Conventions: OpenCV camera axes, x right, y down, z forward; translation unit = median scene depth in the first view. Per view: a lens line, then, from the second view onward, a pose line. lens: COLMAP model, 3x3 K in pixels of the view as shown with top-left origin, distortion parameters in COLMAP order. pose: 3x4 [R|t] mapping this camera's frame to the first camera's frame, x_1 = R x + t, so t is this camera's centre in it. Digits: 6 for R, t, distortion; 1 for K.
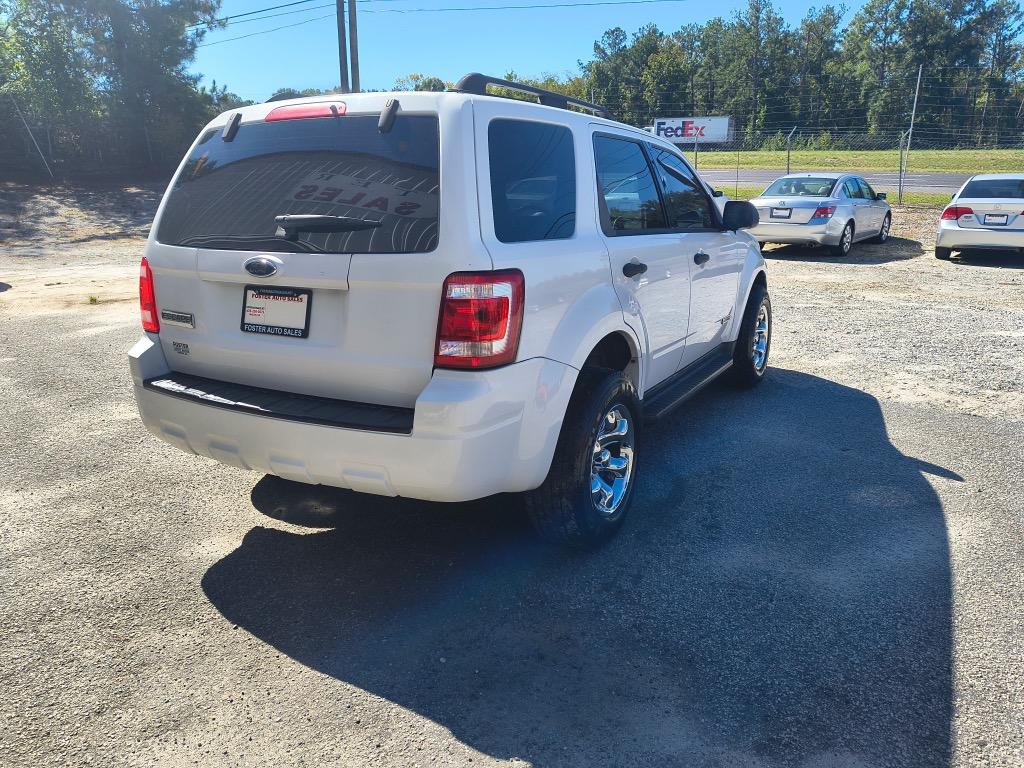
lens RADIAL K [[778.0, 0, 509.1], [0, 778.0, 392.0], [0, 0, 1]] dist [0.000675, 0.000639]
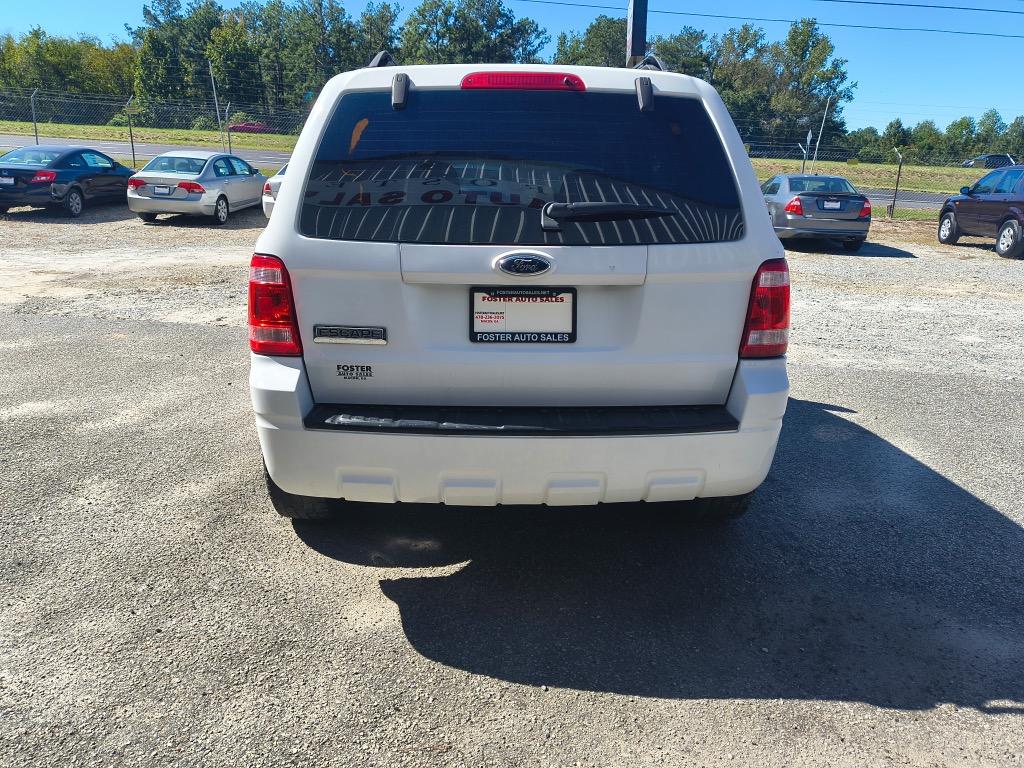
lens RADIAL K [[774.9, 0, 509.4], [0, 774.9, 384.7], [0, 0, 1]] dist [0.004535, -0.002814]
pose [[0.842602, -0.115687, 0.525965, -0.575549], [0.110126, 0.993030, 0.041996, -0.048804], [-0.527157, 0.022537, 0.849469, 0.214801]]
